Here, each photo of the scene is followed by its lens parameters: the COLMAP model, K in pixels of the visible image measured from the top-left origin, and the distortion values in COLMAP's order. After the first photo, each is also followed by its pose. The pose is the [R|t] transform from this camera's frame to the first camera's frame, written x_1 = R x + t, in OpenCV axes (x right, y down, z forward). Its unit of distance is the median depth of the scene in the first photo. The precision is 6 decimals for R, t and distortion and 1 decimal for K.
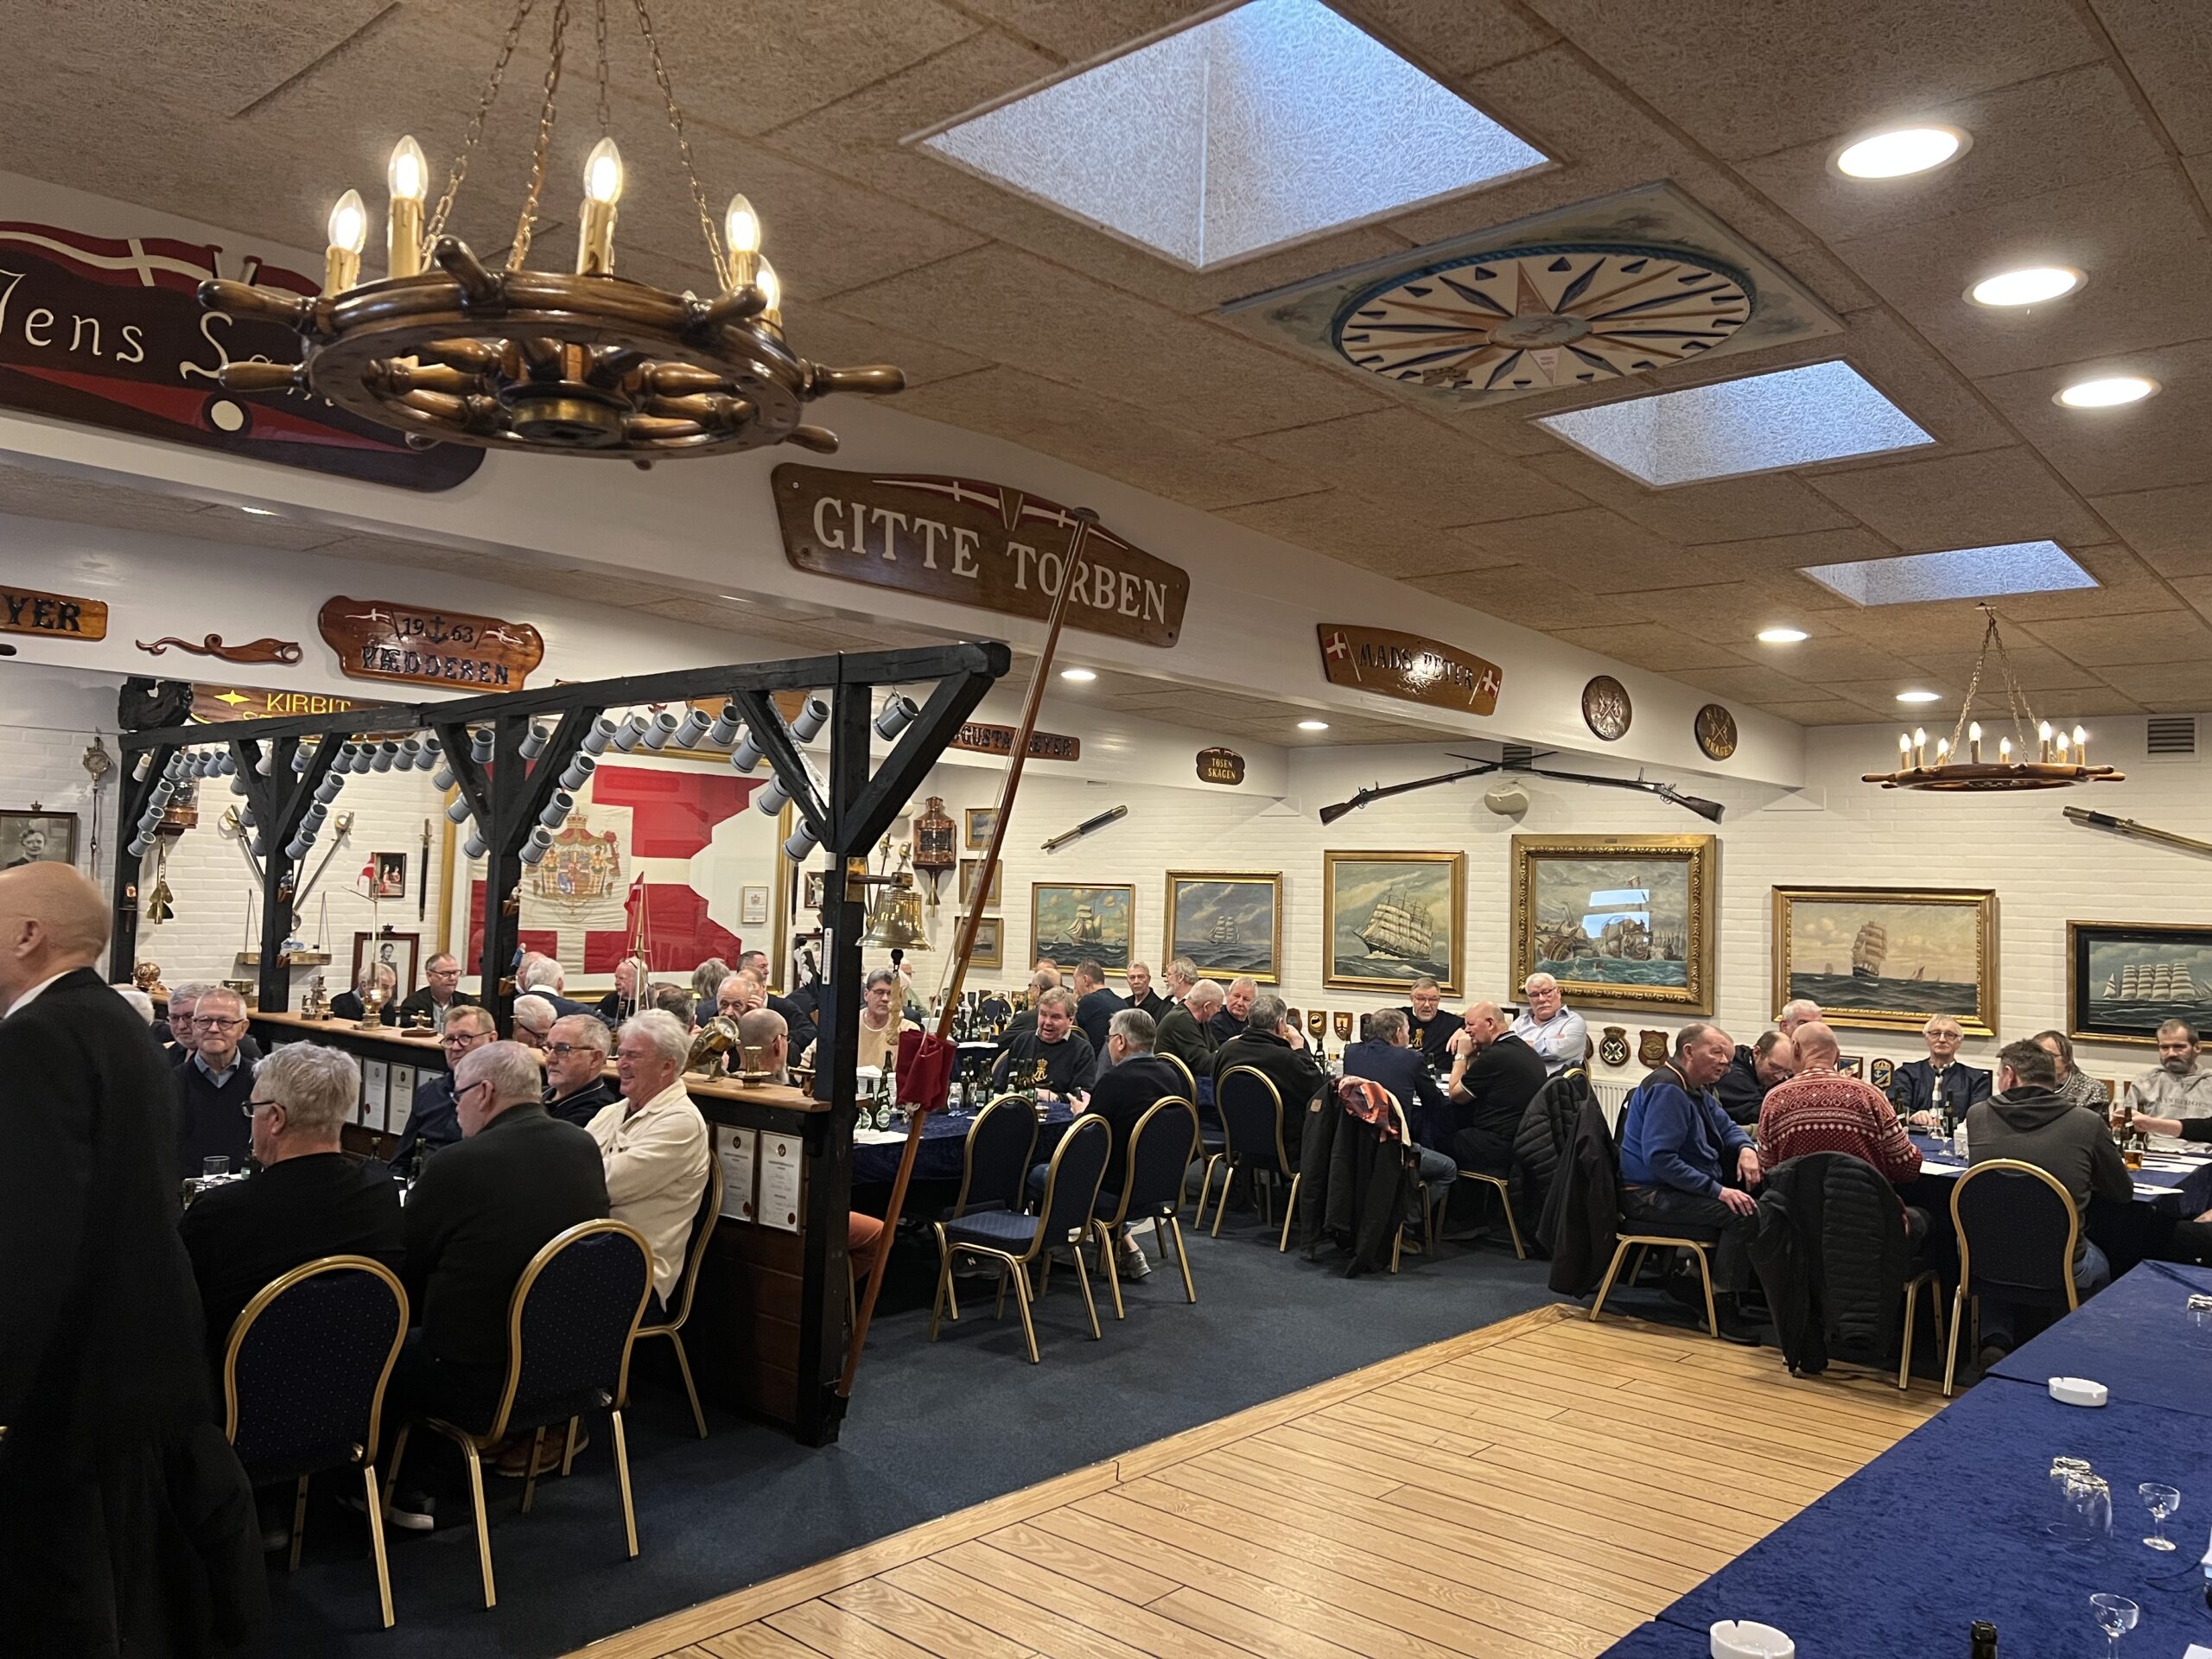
lens RADIAL K [[1684.8, 0, 1106.0], [0, 1684.8, 829.5], [0, 0, 1]] dist [0.003979, 0.000133]
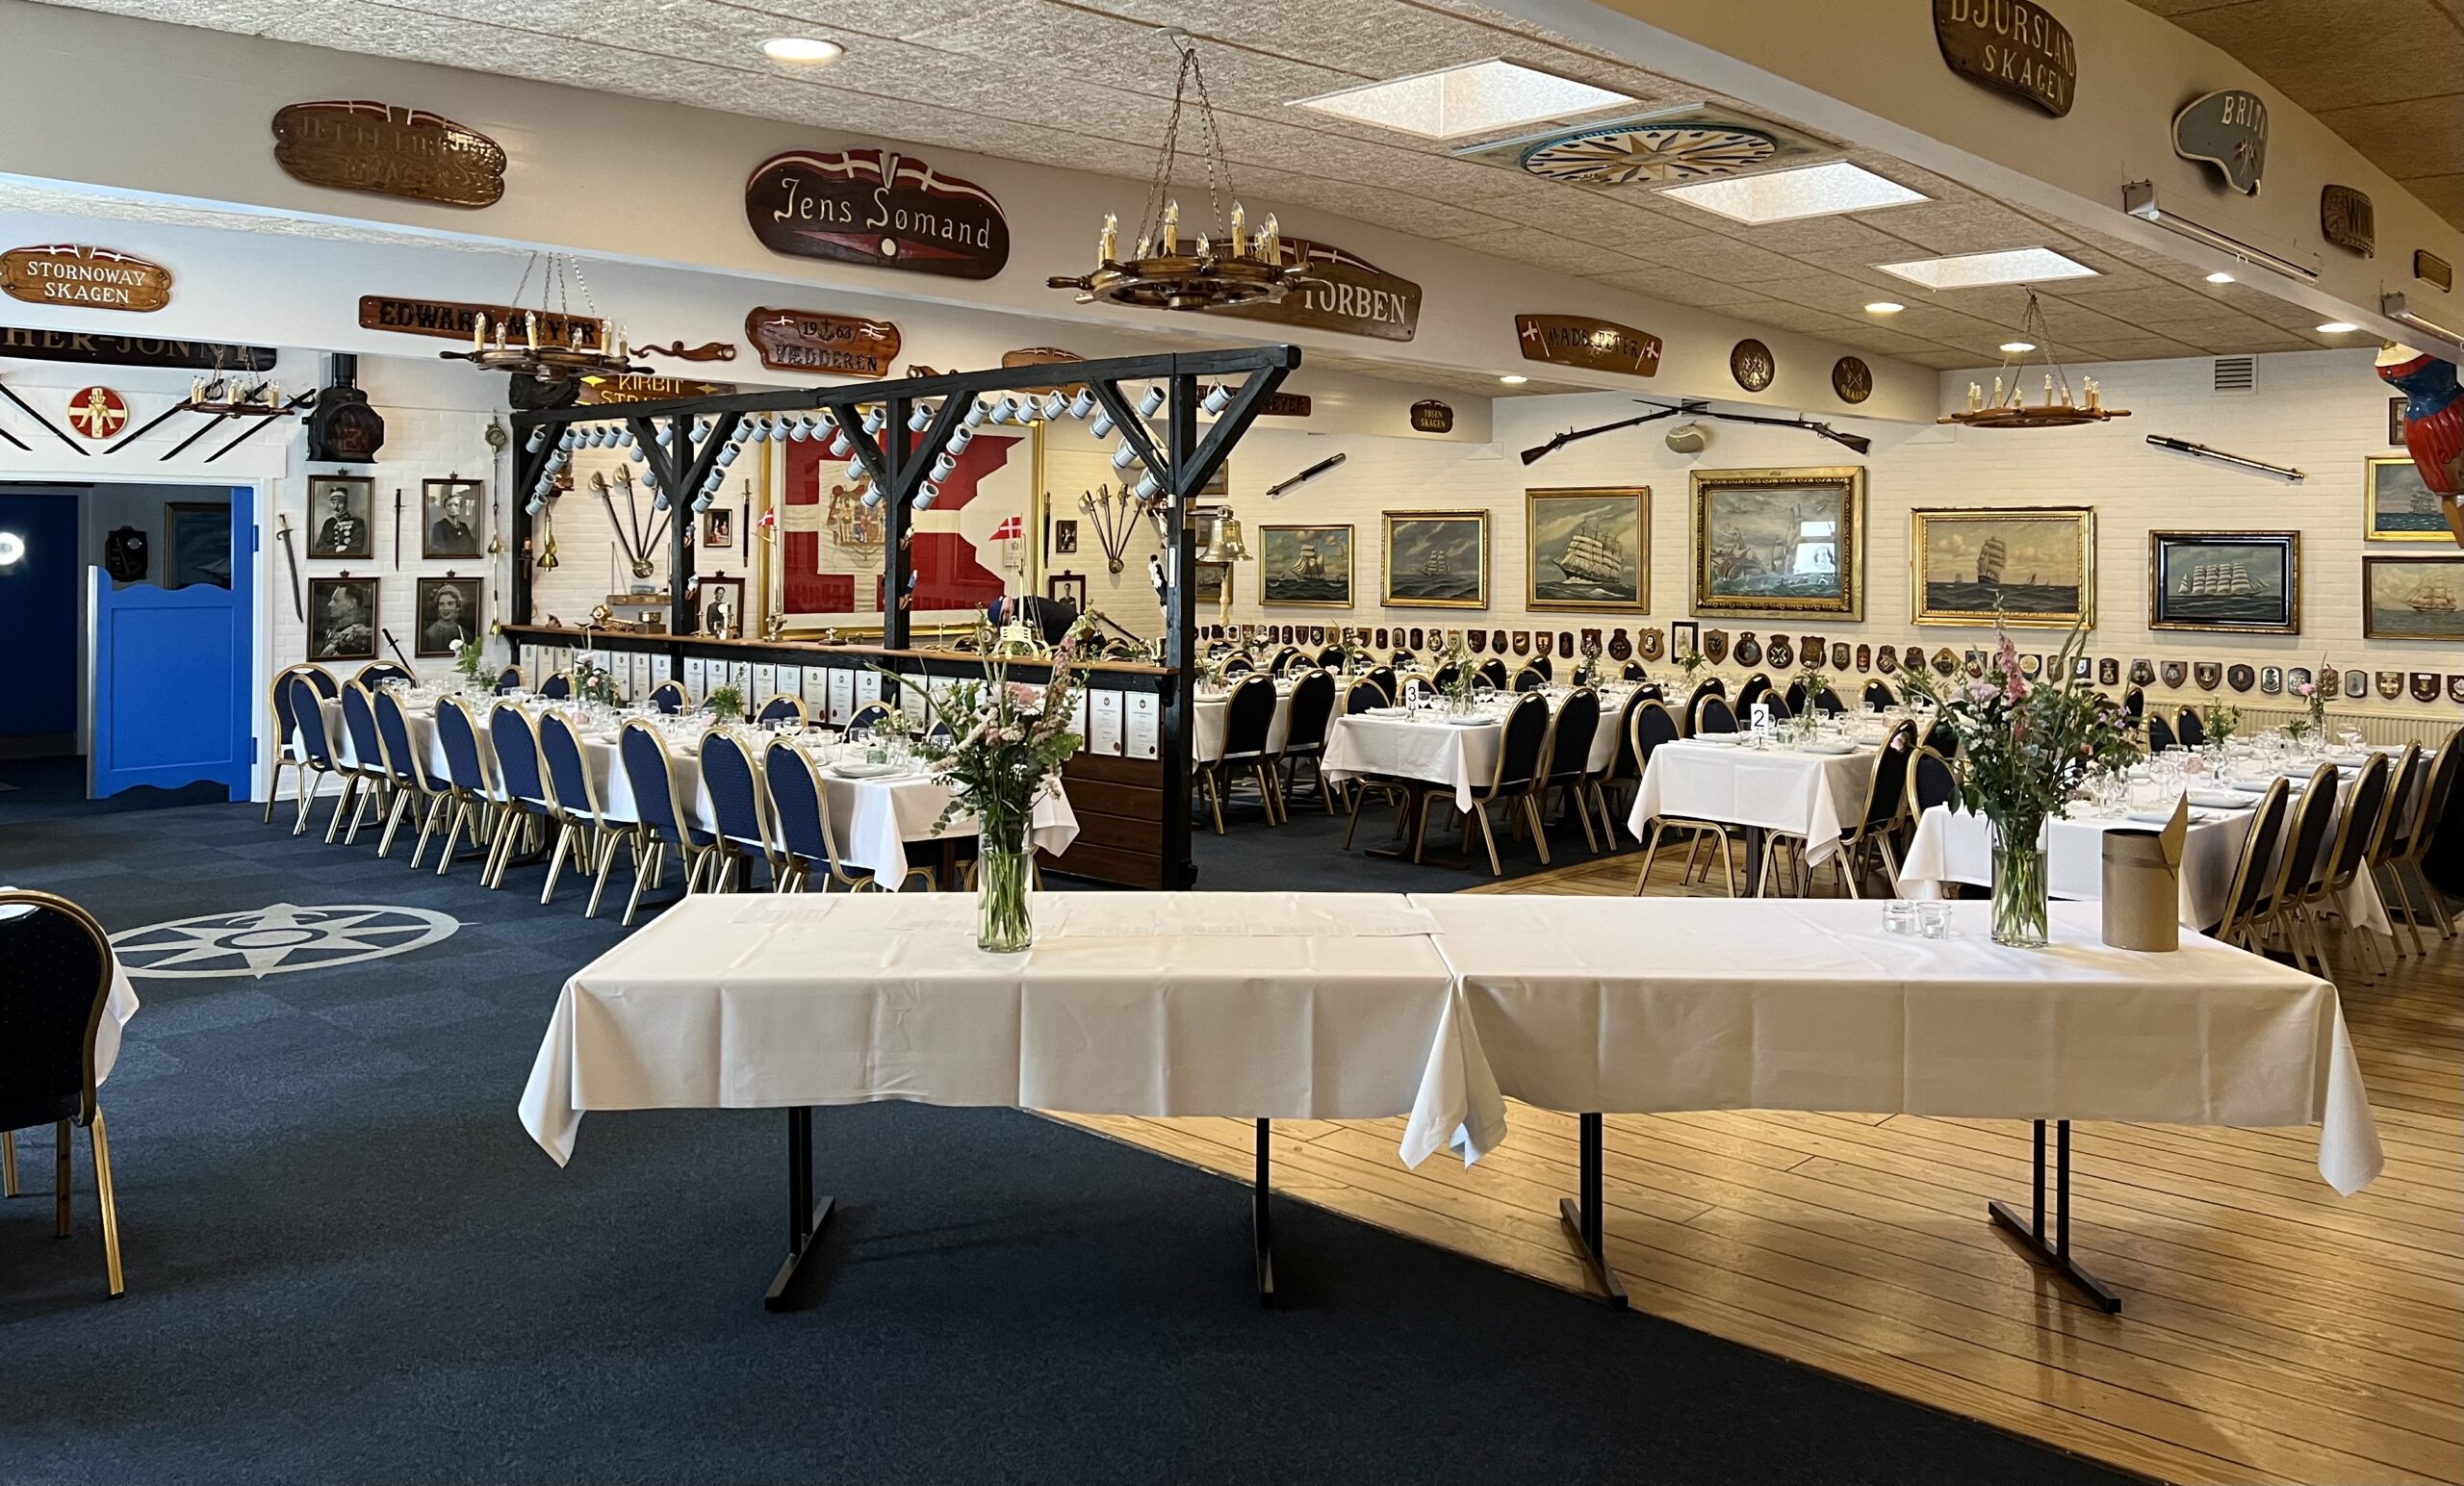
lens RADIAL K [[1922.3, 0, 1233.7], [0, 1922.3, 612.8], [0, 0, 1]] dist [0.105836, -0.235075]
pose [[0.999437, -0.021935, -0.025389, -0.044442], [0.023657, 0.997292, 0.069628, 0.000823], [0.023793, -0.070189, 0.997250, -0.380151]]
